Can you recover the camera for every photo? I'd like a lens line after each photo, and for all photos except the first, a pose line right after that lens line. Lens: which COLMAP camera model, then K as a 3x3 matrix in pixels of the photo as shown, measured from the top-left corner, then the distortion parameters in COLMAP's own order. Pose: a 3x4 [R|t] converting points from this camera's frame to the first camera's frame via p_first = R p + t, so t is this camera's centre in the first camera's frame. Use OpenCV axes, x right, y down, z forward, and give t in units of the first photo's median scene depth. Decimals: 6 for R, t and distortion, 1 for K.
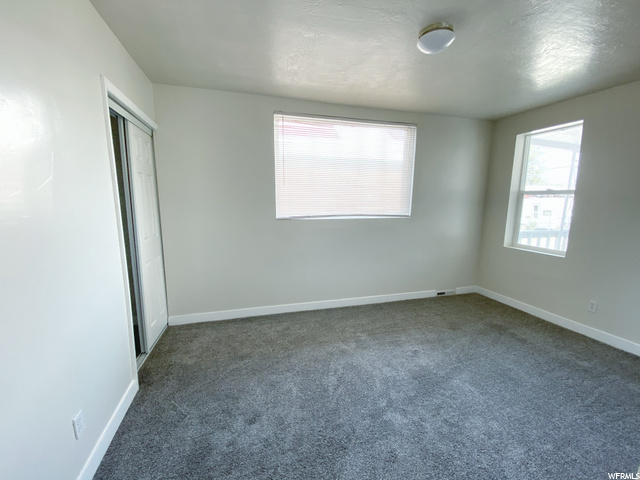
lens RADIAL K [[257.8, 0, 320.0], [0, 257.8, 240.0], [0, 0, 1]] dist [0.018538, -0.021298]
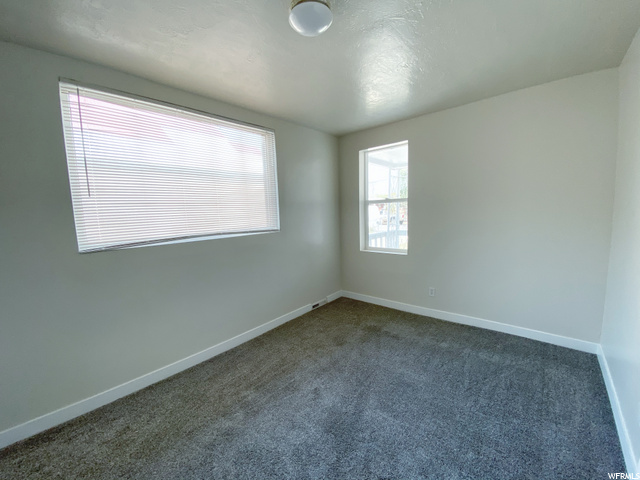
lens RADIAL K [[257.8, 0, 320.0], [0, 257.8, 240.0], [0, 0, 1]] dist [0.018538, -0.021298]
pose [[0.838554, -0.099026, 0.535743, -0.019666], [0.124162, 0.992202, -0.010943, -0.036379], [-0.530481, 0.075695, 0.844310, 0.200088]]
